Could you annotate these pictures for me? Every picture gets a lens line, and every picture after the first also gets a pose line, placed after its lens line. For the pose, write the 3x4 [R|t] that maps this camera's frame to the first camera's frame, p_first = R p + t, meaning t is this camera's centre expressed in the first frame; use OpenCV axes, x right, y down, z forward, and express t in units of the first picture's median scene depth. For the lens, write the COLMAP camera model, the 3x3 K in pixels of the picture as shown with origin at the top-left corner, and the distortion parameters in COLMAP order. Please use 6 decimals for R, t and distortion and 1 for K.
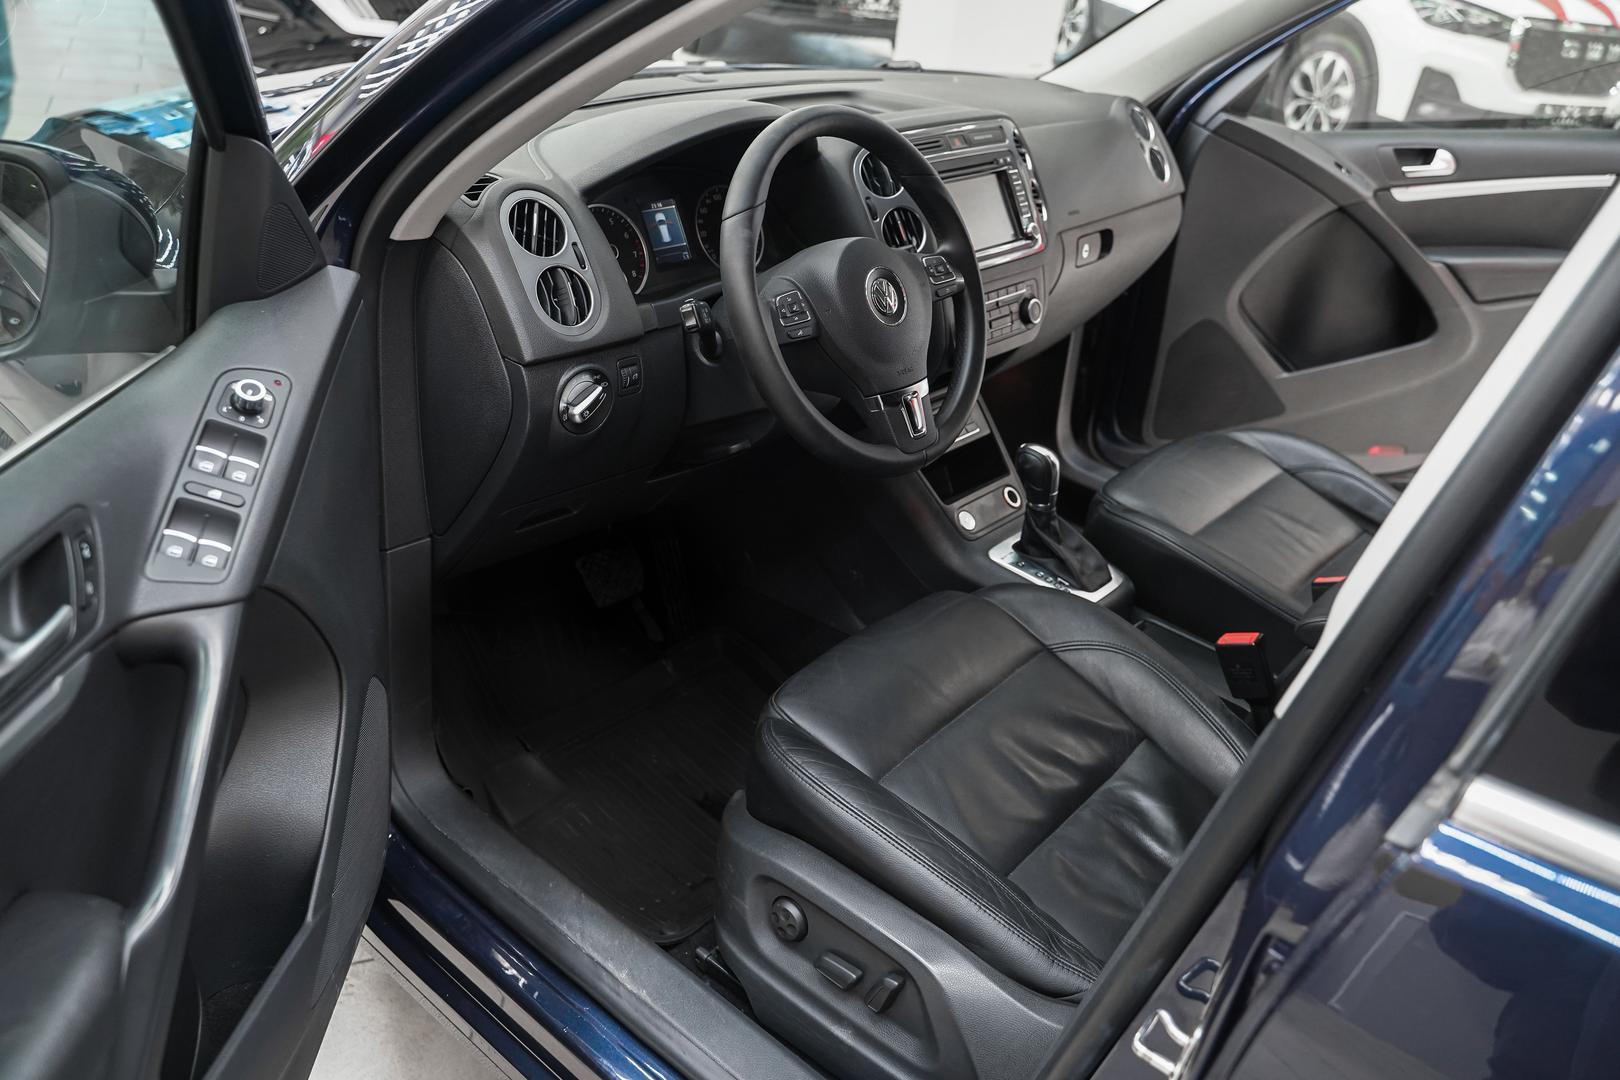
lens RADIAL K [[1316.6, 0, 810.0], [0, 1316.6, 540.0], [0, 0, 1]] dist [-0.012912, 0.006974]
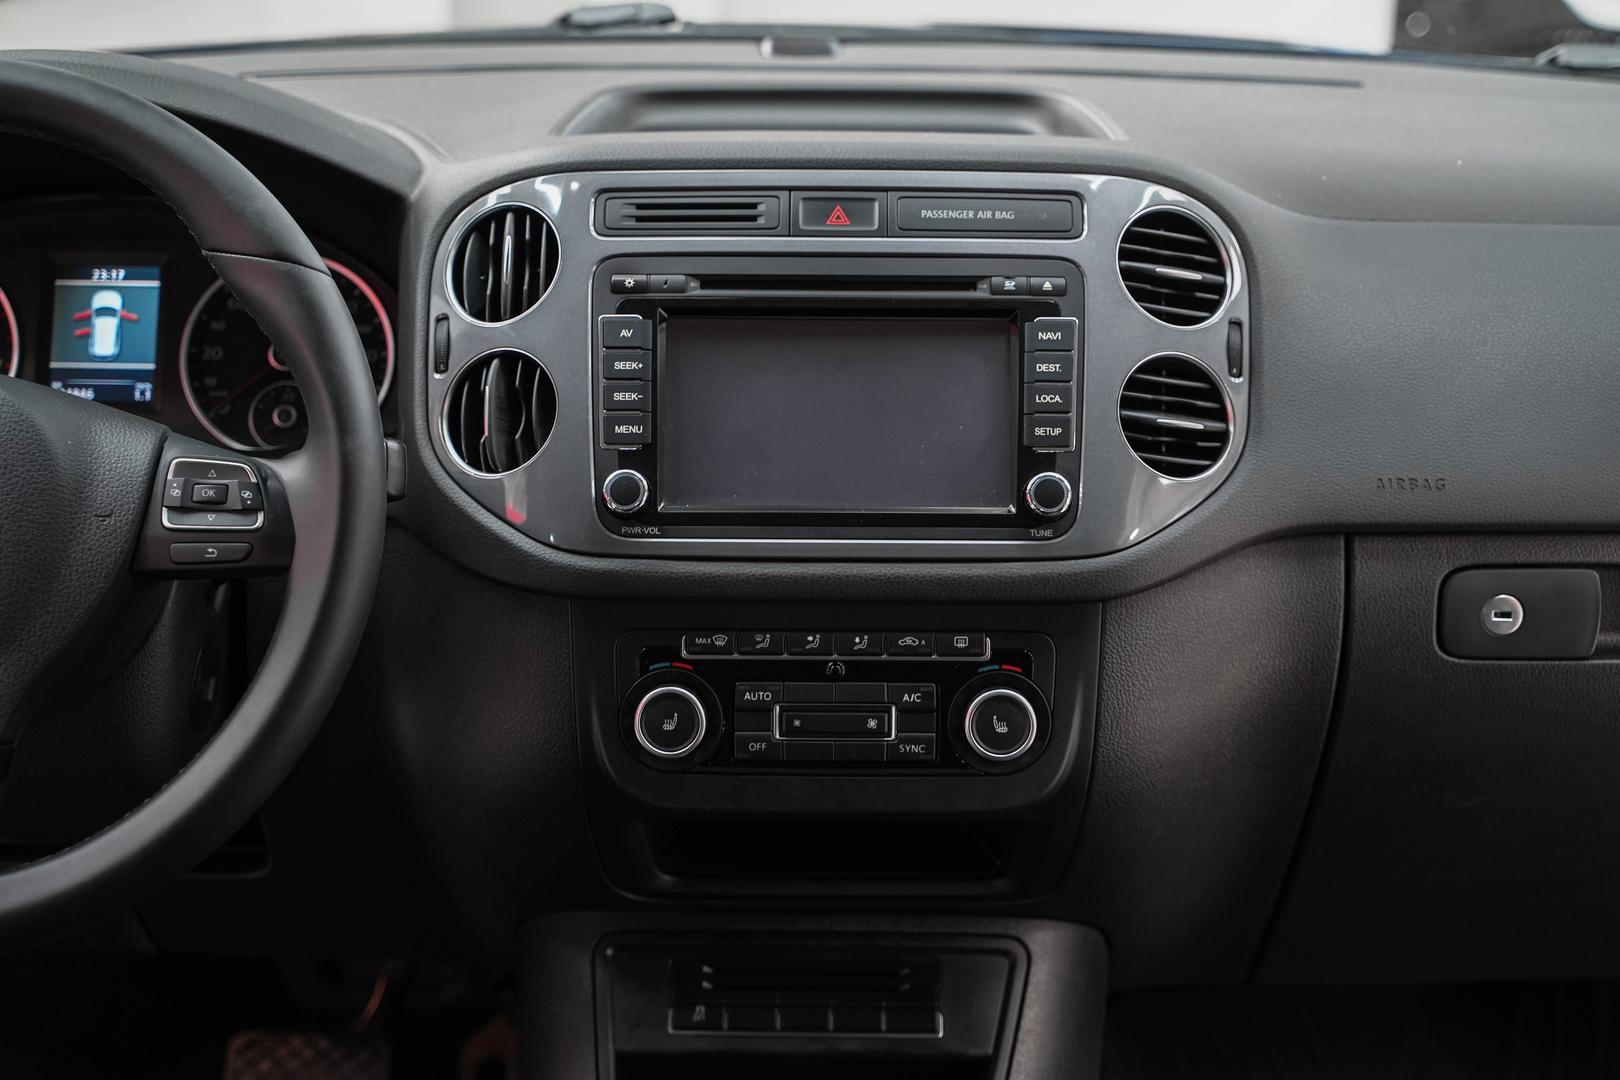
lens RADIAL K [[2720.4, 0, 810.0], [0, 2720.4, 540.0], [0, 0, 1]] dist [-0.006329, -0.064414]
pose [[0.638462, 0.169779, -0.750694, 0.657007], [-0.311327, 0.948978, -0.050159, -0.171010], [0.703876, 0.265736, 0.658744, 0.504915]]
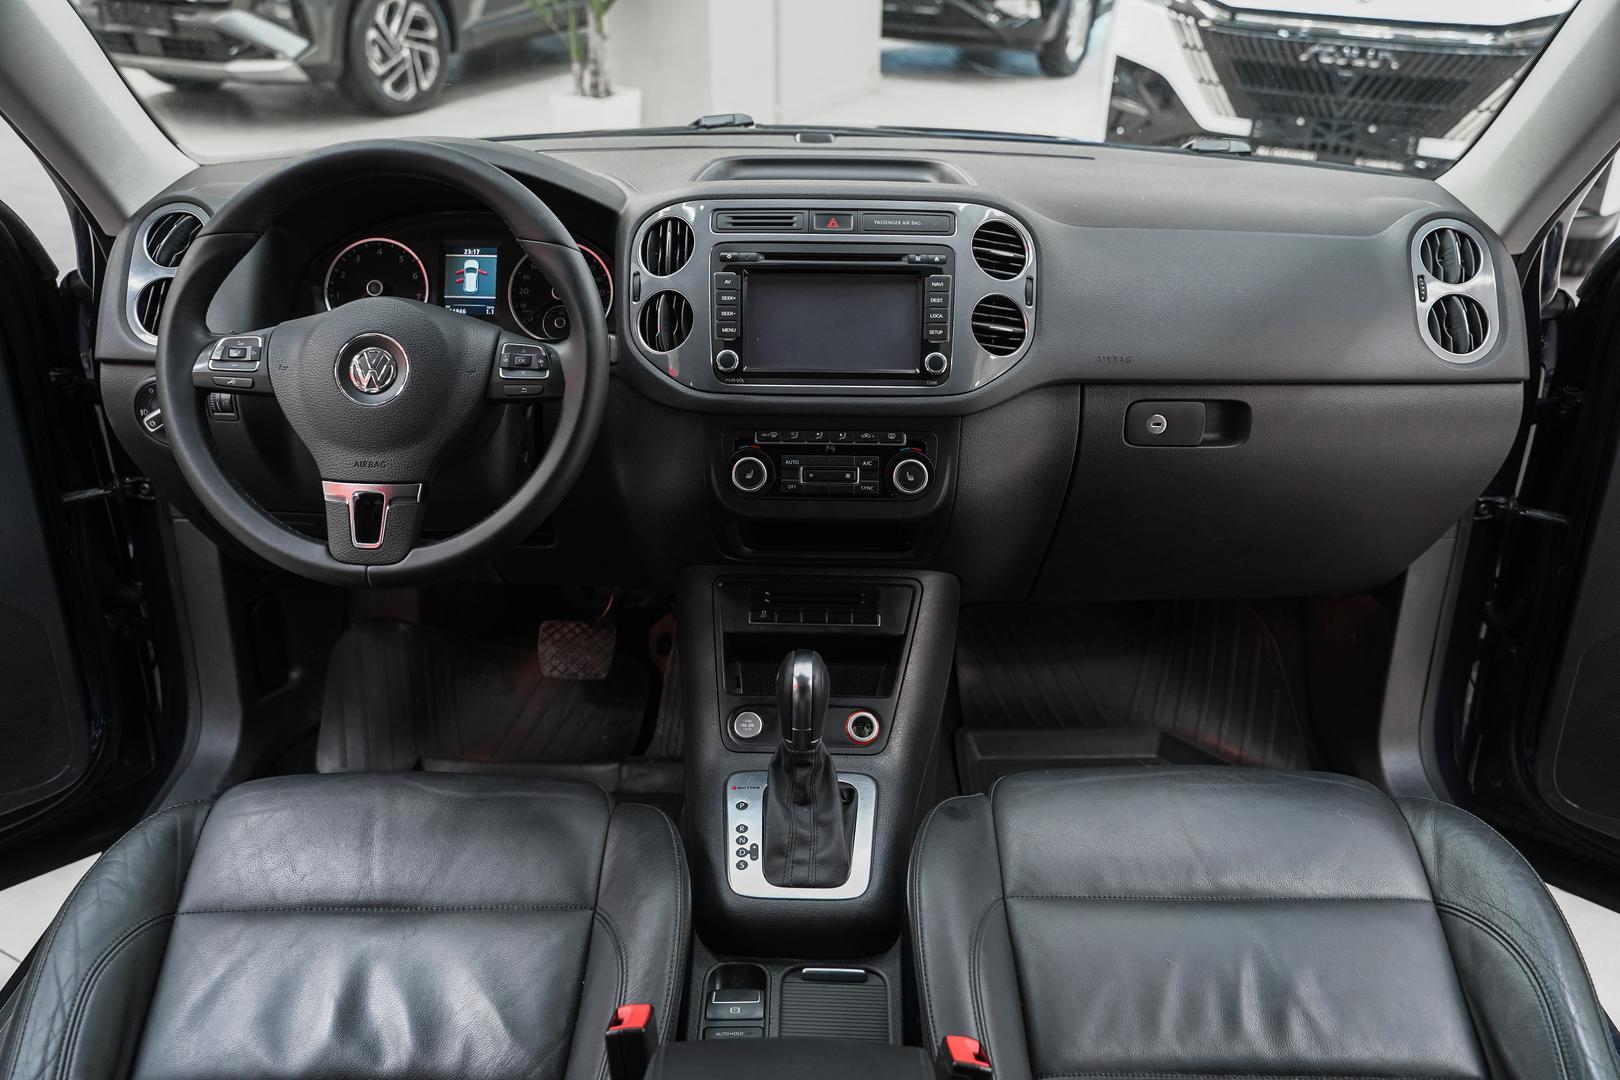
lens RADIAL K [[1298.1, 0, 810.0], [0, 1298.1, 540.0], [0, 0, 1]] dist [-0.010569, -0.004756]
pose [[0.632836, 0.261551, -0.728773, 0.645517], [-0.316952, 0.946254, 0.064376, -0.171952], [0.706442, 0.190247, 0.681723, 0.514948]]
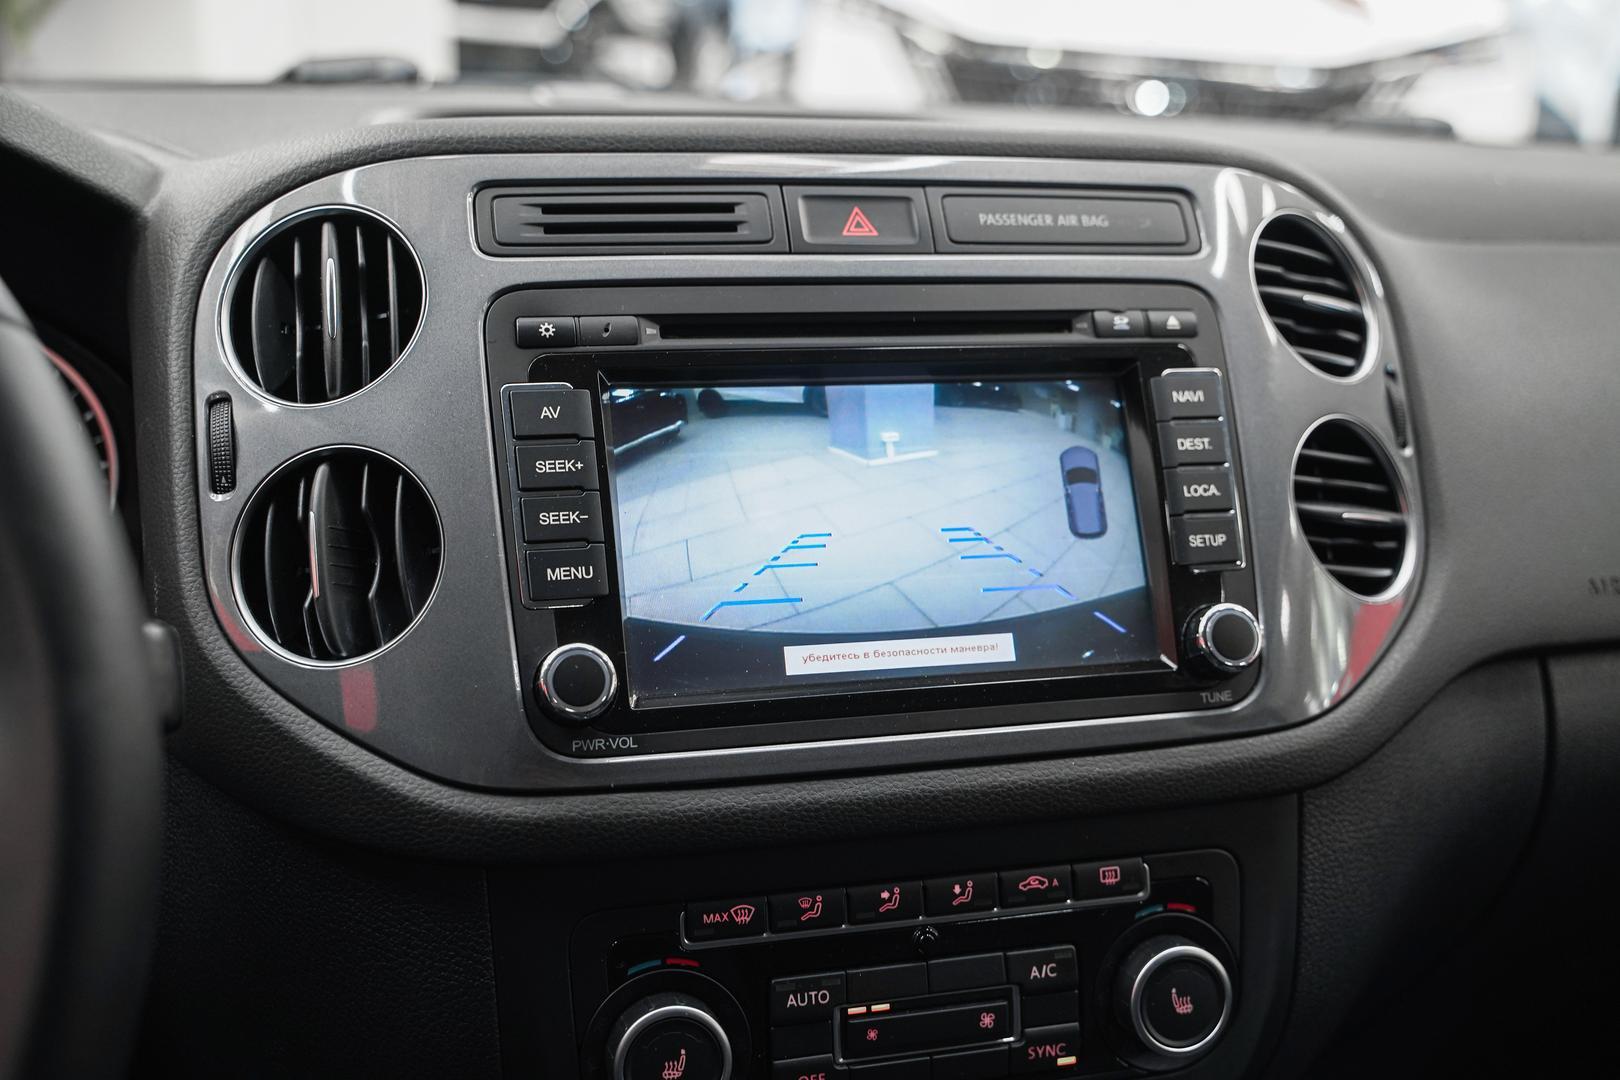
lens RADIAL K [[1691.5, 0, 810.0], [0, 1691.5, 540.0], [0, 0, 1]] dist [-0.008895, -0.003608]
pose [[0.820324, 0.119472, -0.559281, 0.269337], [-0.234059, 0.962419, -0.137716, -0.196647], [0.521809, 0.243876, 0.817459, 0.733249]]
